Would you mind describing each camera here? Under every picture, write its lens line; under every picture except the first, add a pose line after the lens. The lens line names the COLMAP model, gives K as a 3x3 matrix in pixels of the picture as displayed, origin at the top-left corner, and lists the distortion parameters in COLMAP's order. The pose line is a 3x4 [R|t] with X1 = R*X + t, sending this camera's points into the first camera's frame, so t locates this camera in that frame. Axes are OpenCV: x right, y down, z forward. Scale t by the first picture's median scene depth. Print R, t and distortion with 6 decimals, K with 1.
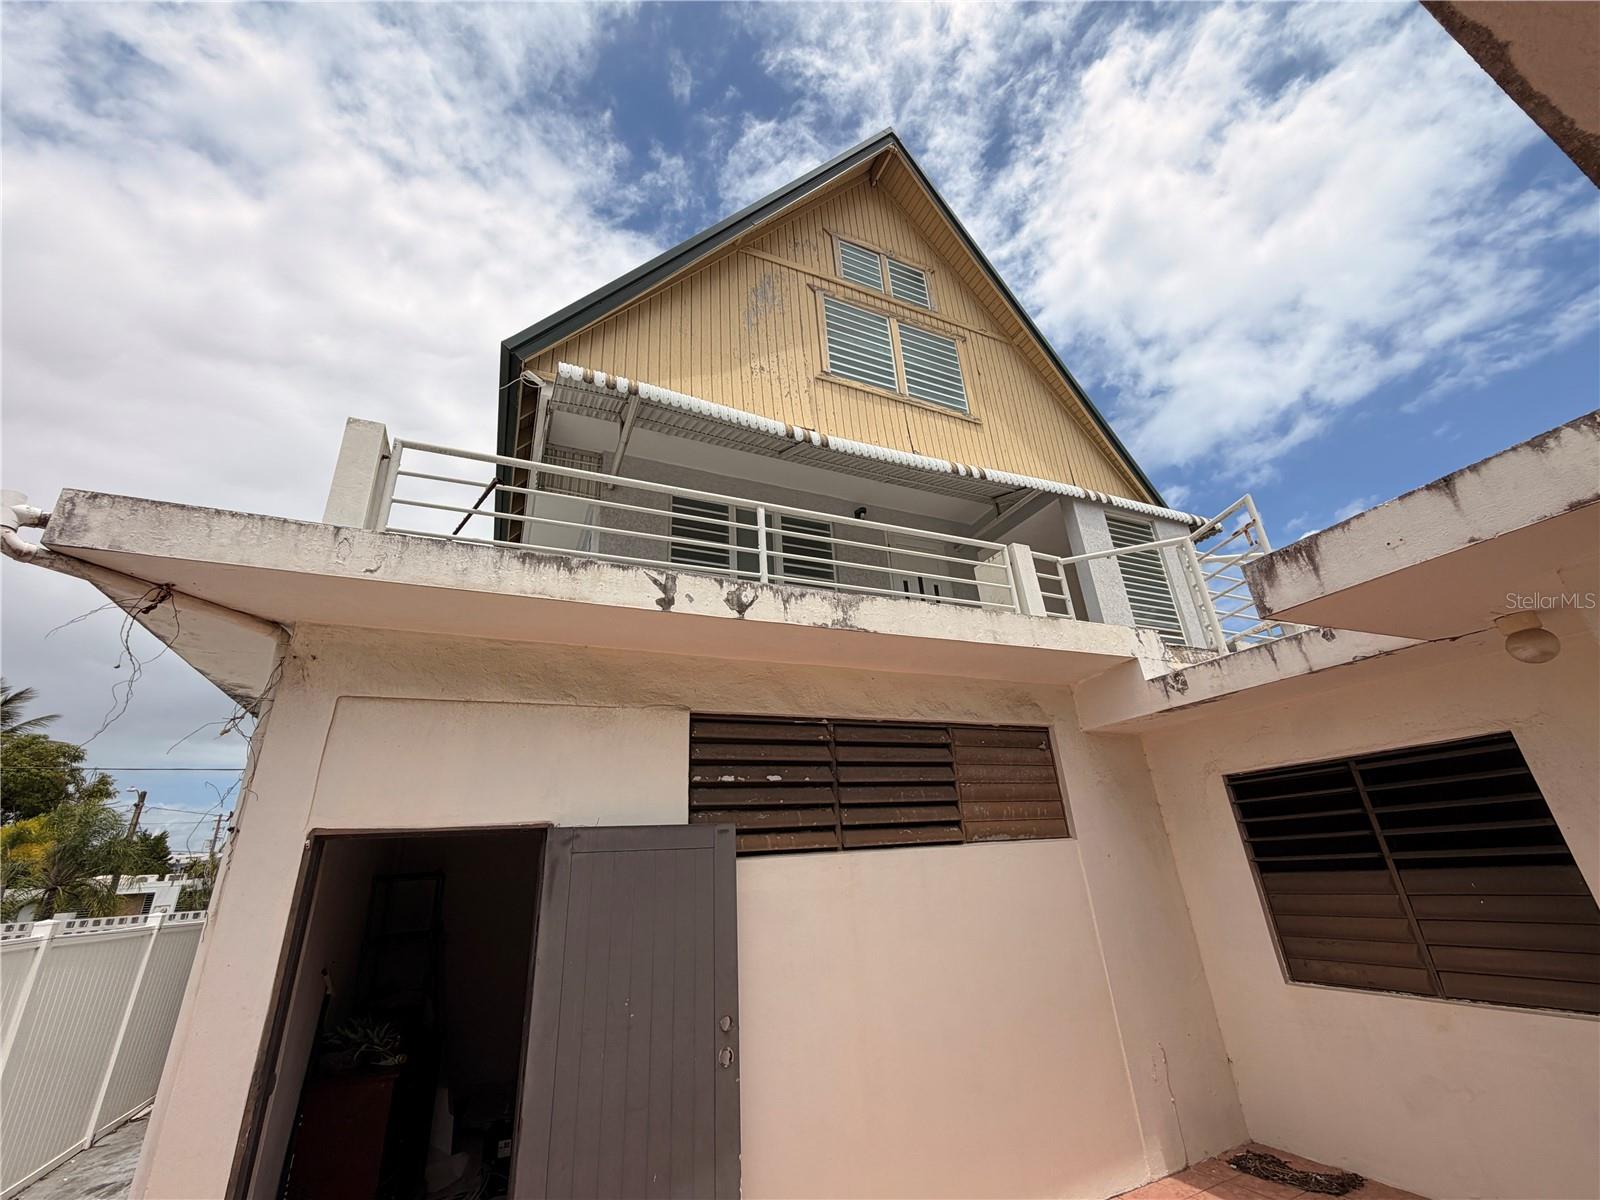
lens RADIAL K [[636.4, 0, 796.8], [0, 636.4, 601.1], [0, 0, 1]] dist [-0.000768, 0.000389]
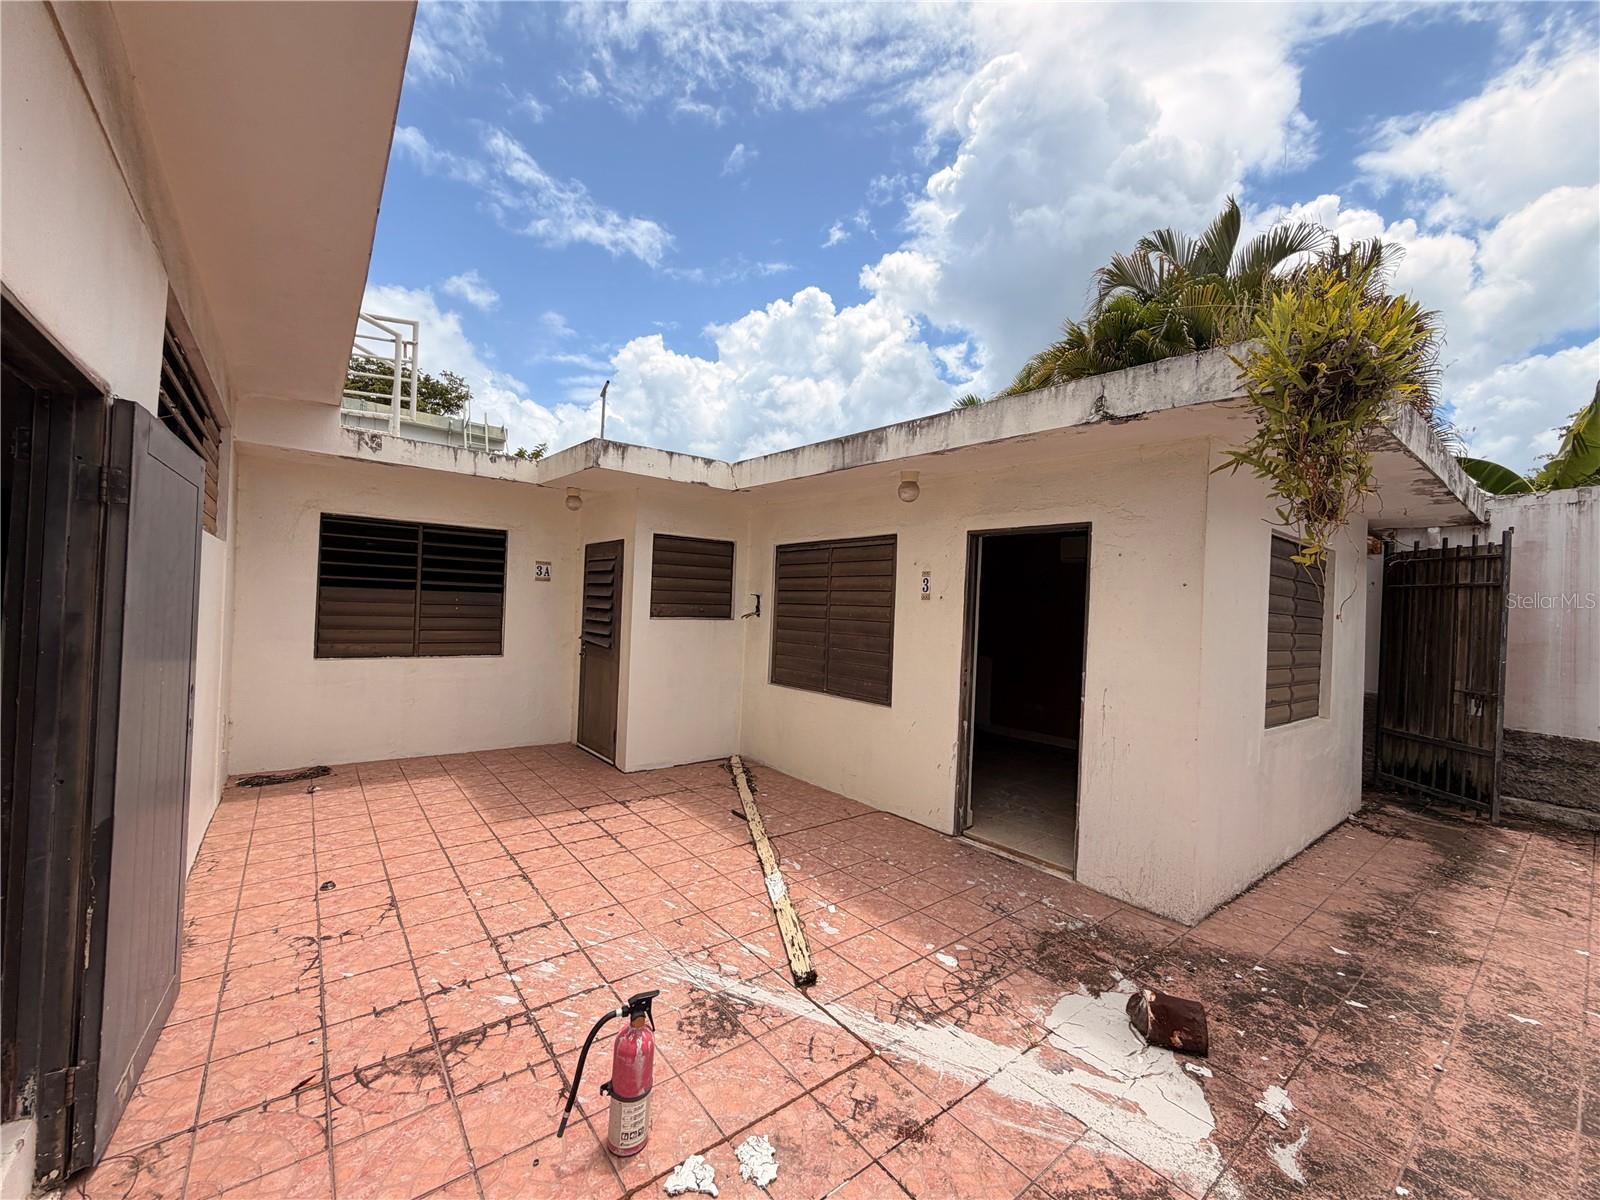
lens RADIAL K [[636.4, 0, 796.8], [0, 636.4, 601.1], [0, 0, 1]] dist [-0.000768, 0.000389]
pose [[-0.237610, 0.062258, 0.969363, -0.883113], [-0.397403, 0.904374, -0.155496, 0.308723], [-0.886348, -0.422176, -0.190147, 0.420345]]
